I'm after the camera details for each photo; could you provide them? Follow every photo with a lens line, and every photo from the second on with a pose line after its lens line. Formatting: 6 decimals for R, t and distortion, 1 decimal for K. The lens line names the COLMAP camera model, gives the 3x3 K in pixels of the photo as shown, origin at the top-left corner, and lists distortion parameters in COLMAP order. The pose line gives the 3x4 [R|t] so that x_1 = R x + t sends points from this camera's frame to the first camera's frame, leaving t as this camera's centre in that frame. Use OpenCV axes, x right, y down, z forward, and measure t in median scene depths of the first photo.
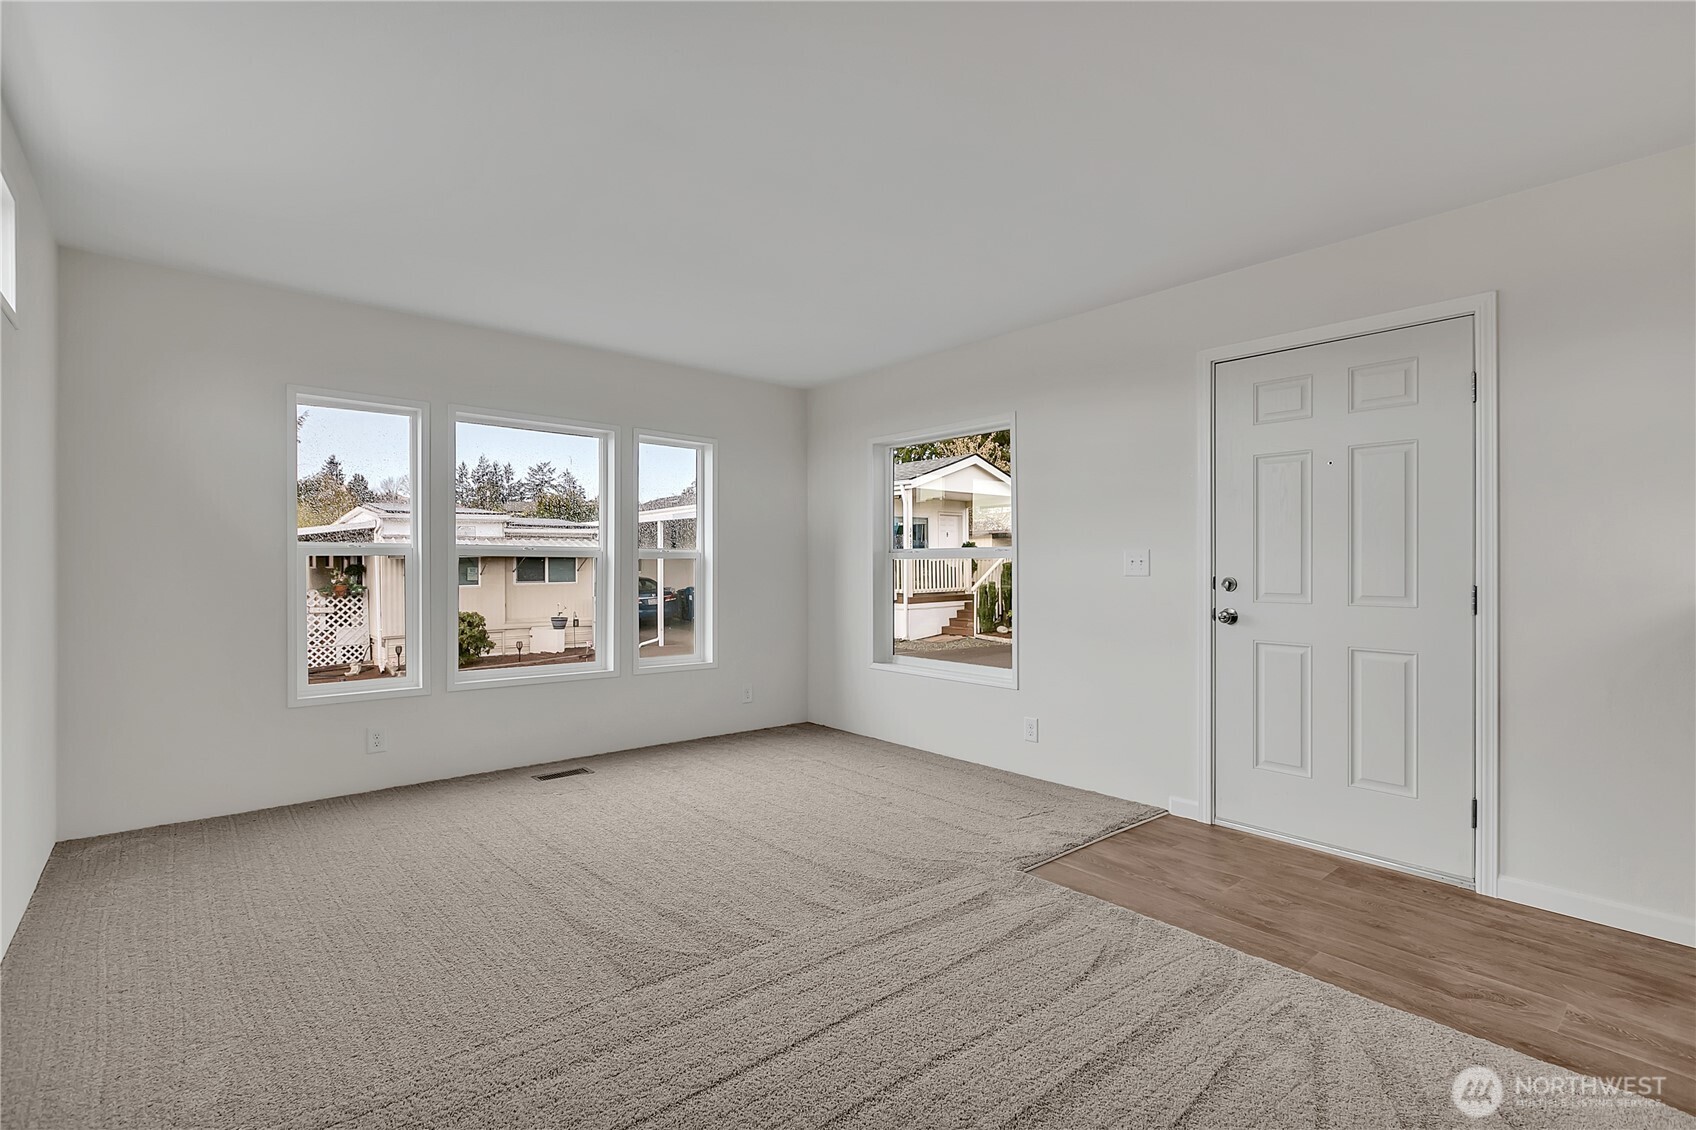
lens RADIAL K [[784.0, 0, 852.4], [0, 784.0, 559.3], [0, 0, 1]] dist [0.000327, -0.000302]
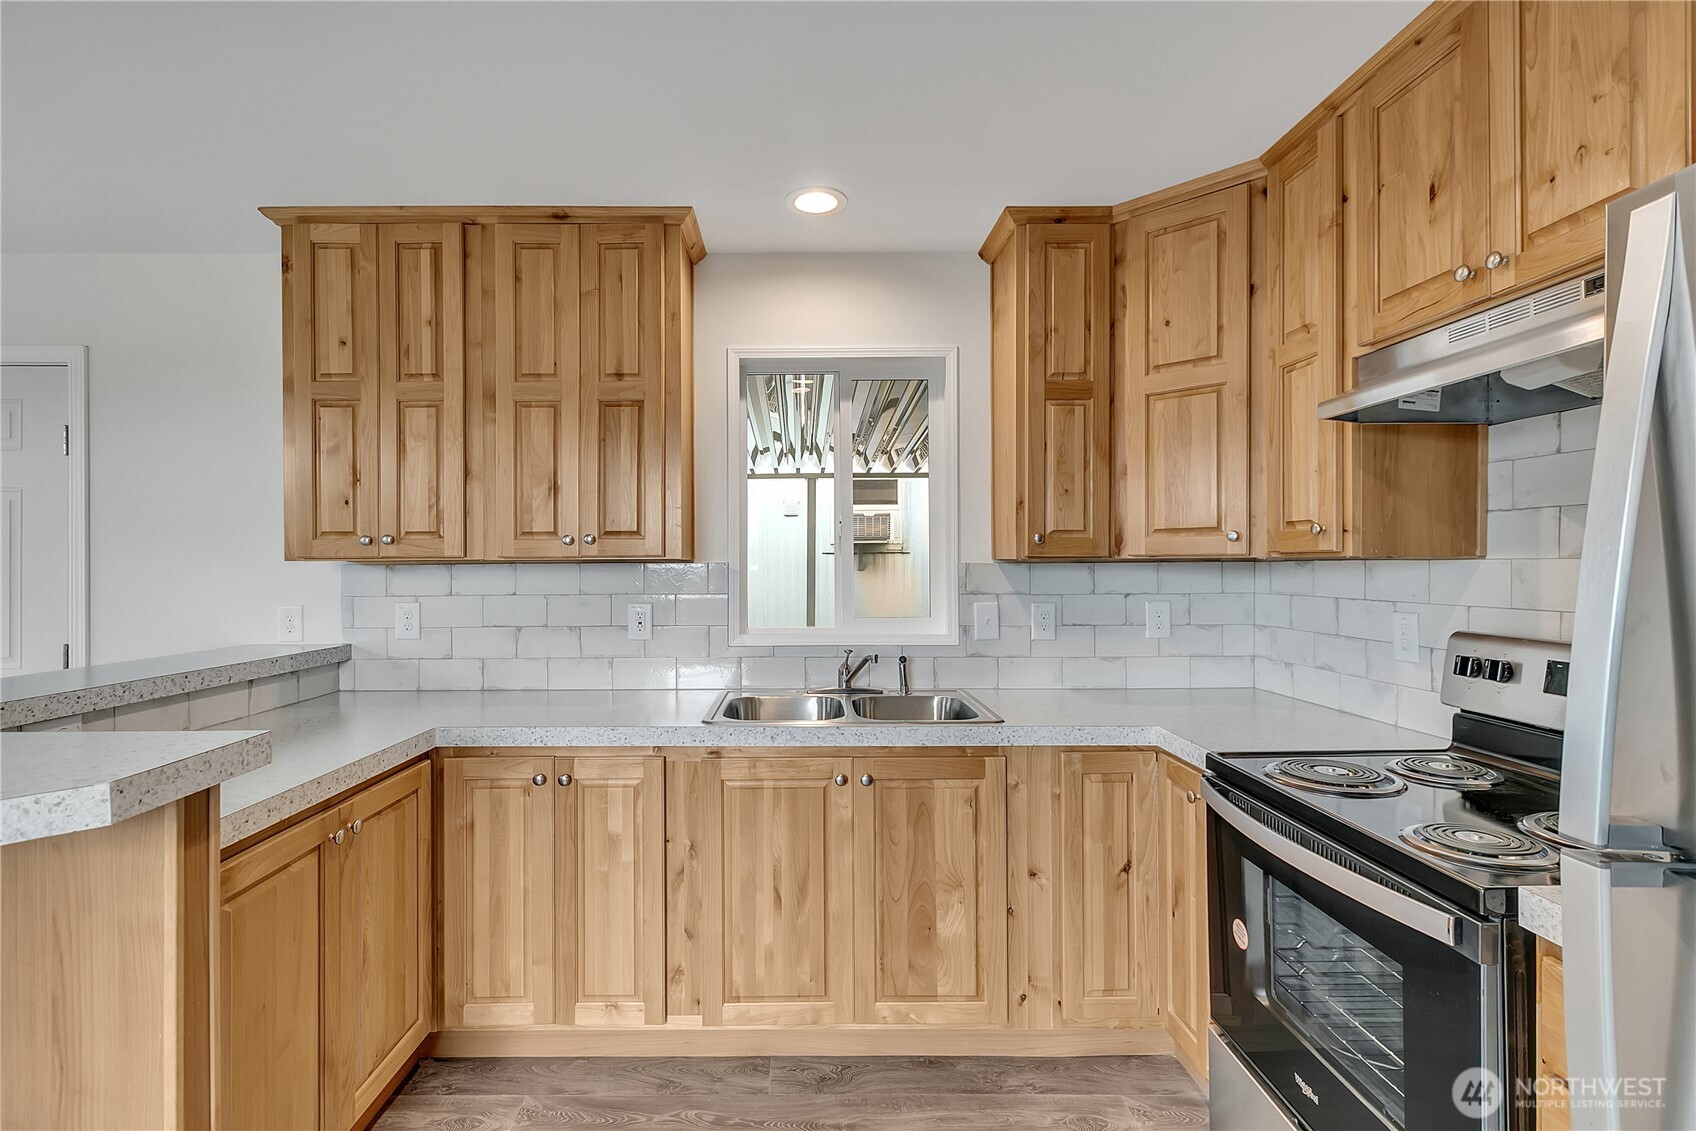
lens RADIAL K [[784.0, 0, 804.0], [0, 784.0, 560.8], [0, 0, 1]] dist [0.000327, -0.000302]
pose [[0.648461, 0.002000, 0.761245, 0.421182], [-0.005459, 0.999983, 0.002022, -0.051126], [-0.761228, -0.005467, 0.648461, -0.218334]]
